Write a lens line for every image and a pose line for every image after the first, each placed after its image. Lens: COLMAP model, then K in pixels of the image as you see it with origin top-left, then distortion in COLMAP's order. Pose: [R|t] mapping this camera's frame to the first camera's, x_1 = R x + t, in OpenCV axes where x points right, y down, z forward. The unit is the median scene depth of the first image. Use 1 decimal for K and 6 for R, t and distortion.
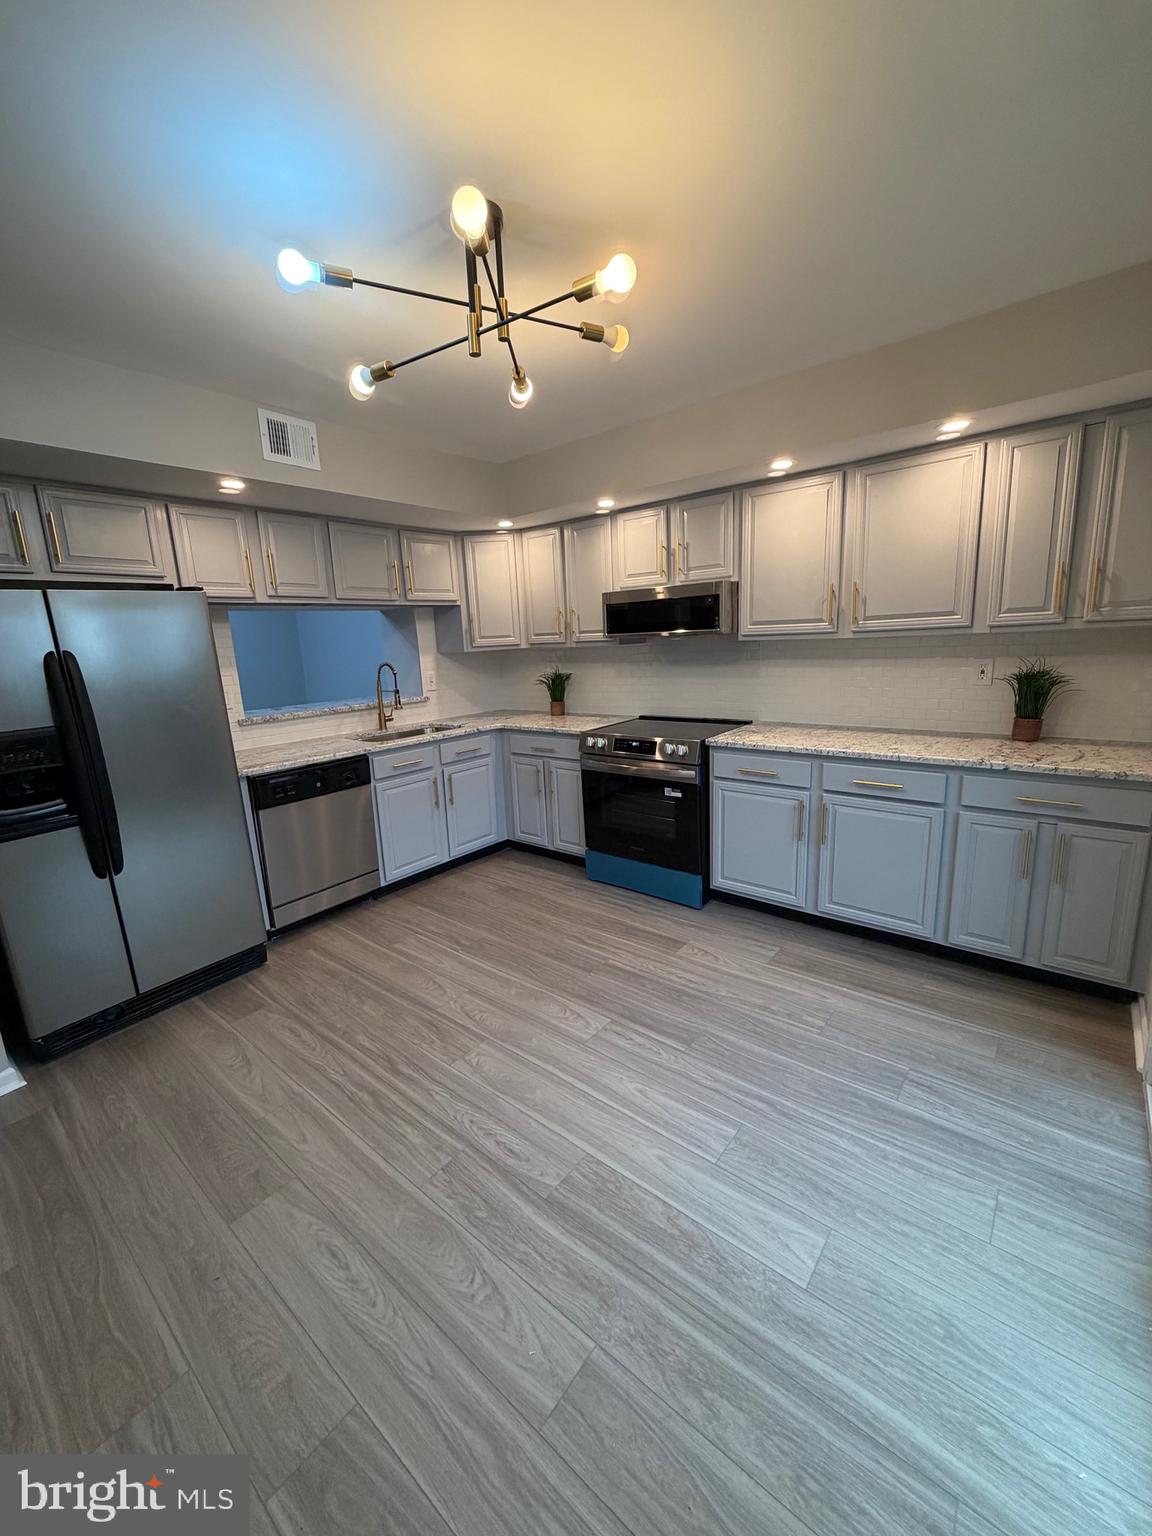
lens RADIAL K [[608.1, 0, 577.2], [0, 608.1, 765.4], [0, 0, 1]] dist [0.000212, -0.000039]
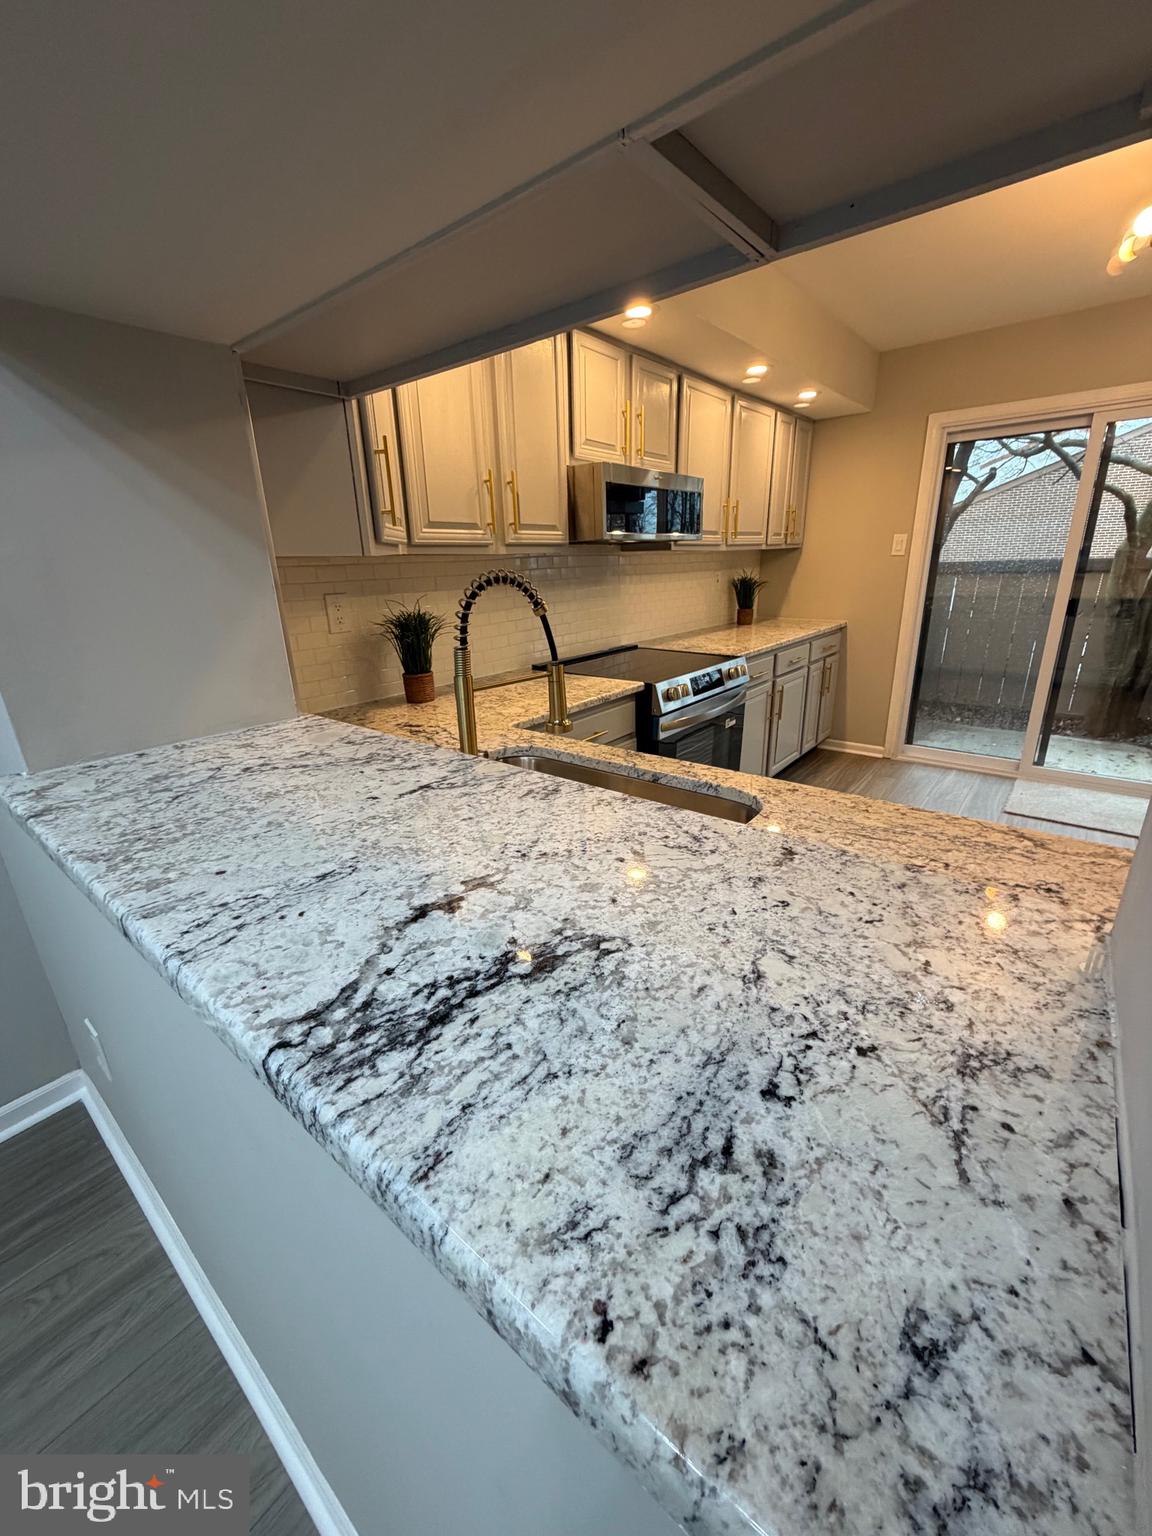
lens RADIAL K [[608.1, 0, 582.1], [0, 608.1, 768.0], [0, 0, 1]] dist [0.000212, -0.000039]
pose [[0.001956, -0.282401, 0.959295, -0.853358], [0.233256, 0.932963, 0.274174, -0.223608], [-0.972413, 0.223225, 0.067696, 1.397276]]
